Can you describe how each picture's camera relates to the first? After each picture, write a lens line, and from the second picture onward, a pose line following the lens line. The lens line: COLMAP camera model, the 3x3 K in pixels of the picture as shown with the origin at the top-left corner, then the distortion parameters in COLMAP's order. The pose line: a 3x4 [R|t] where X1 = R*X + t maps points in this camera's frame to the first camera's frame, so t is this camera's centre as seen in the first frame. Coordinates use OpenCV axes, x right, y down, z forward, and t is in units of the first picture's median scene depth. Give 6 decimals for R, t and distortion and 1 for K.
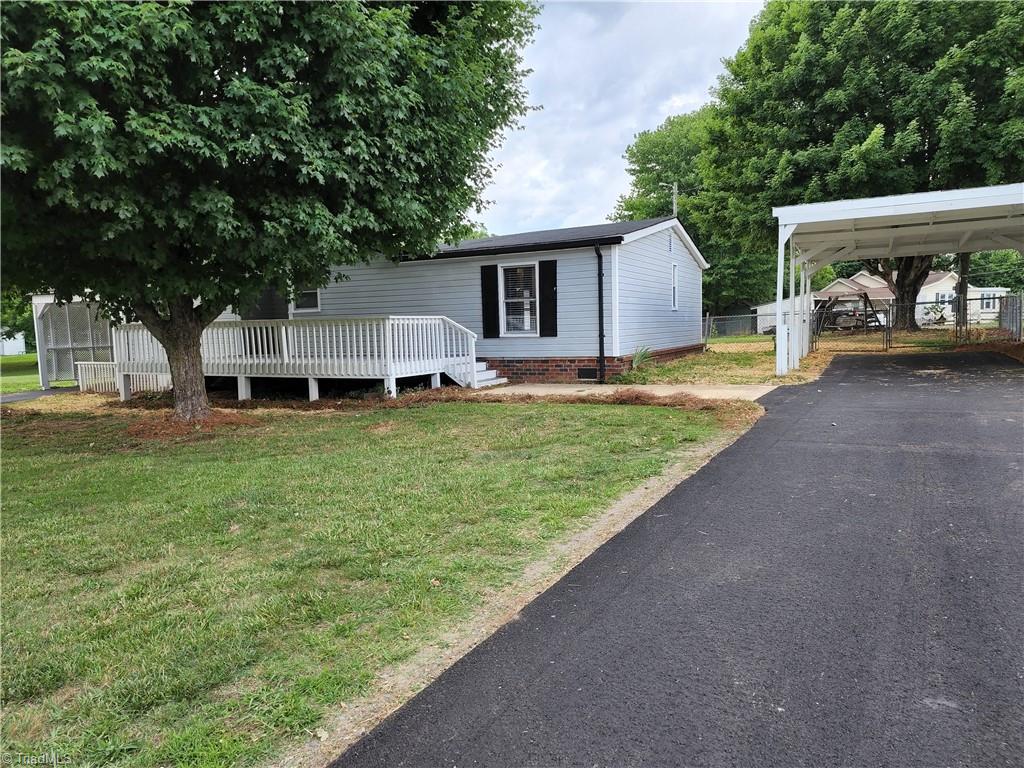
lens RADIAL K [[689.2, 0, 498.0], [0, 689.2, 384.9], [0, 0, 1]] dist [0.068776, -0.053389]
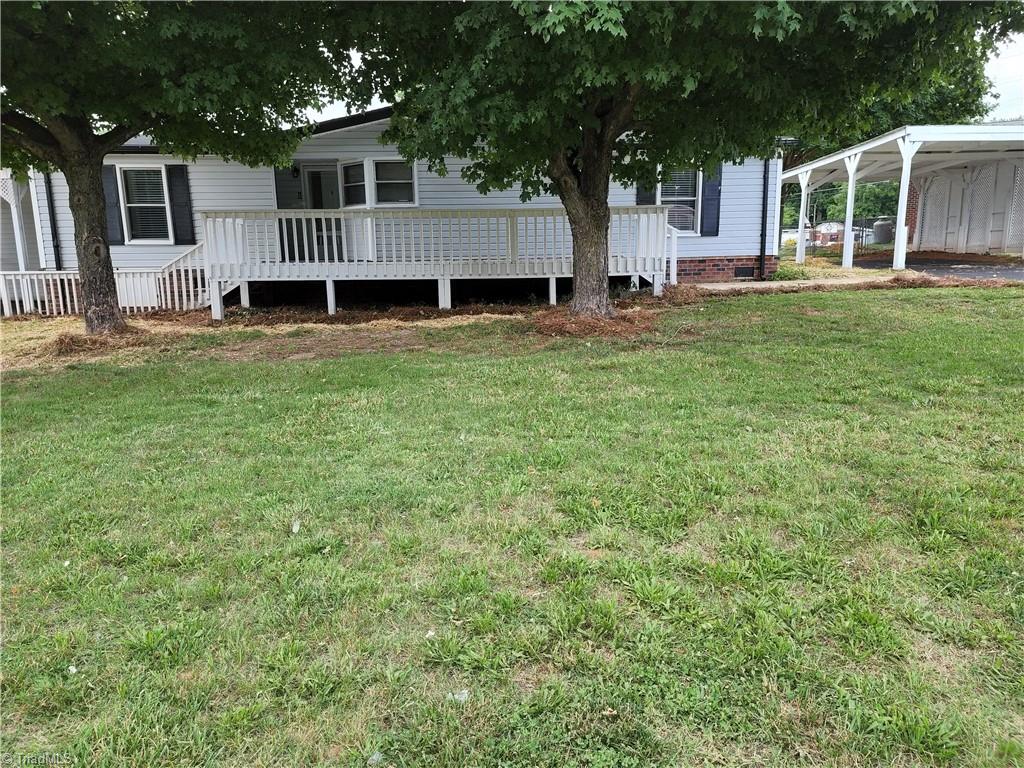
lens RADIAL K [[689.2, 0, 498.0], [0, 689.2, 384.9], [0, 0, 1]] dist [0.068776, -0.053389]
pose [[0.853089, -0.086377, 0.514567, -0.739569], [0.037589, 0.993813, 0.104508, 0.029424], [-0.520410, -0.069813, 0.851058, 0.263564]]
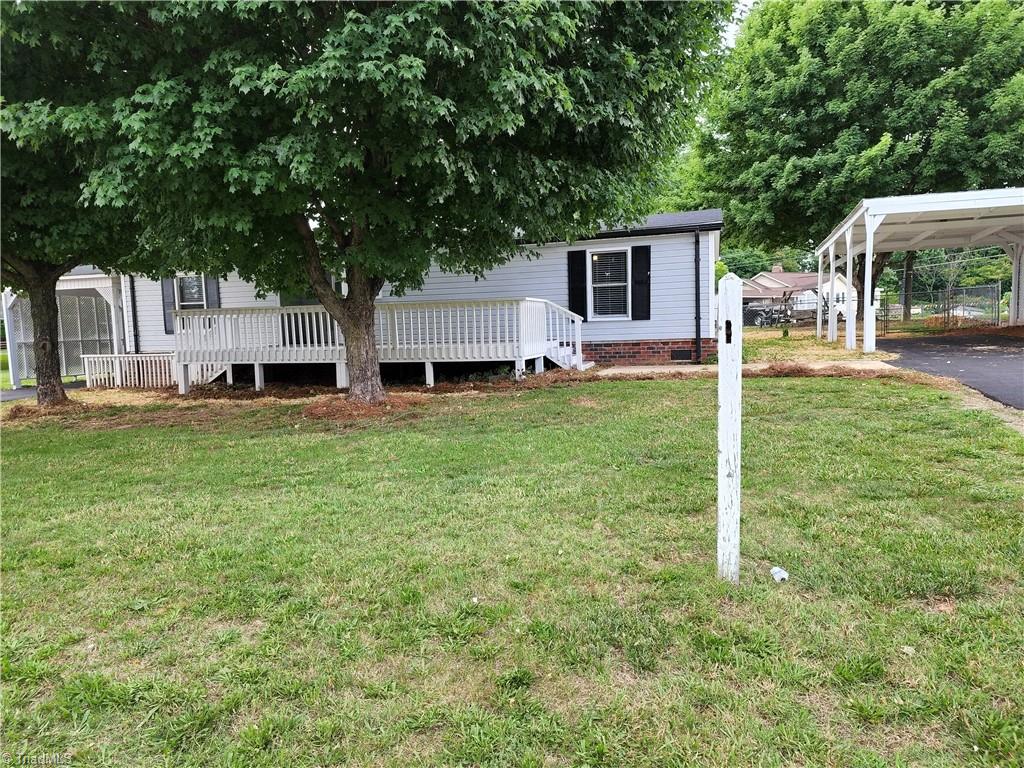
lens RADIAL K [[689.2, 0, 498.0], [0, 689.2, 384.9], [0, 0, 1]] dist [0.068776, -0.053389]
pose [[0.982152, -0.018838, 0.187143, -0.328554], [0.019794, 0.999799, -0.003238, 0.025737], [-0.187044, 0.006884, 0.982327, 0.024353]]
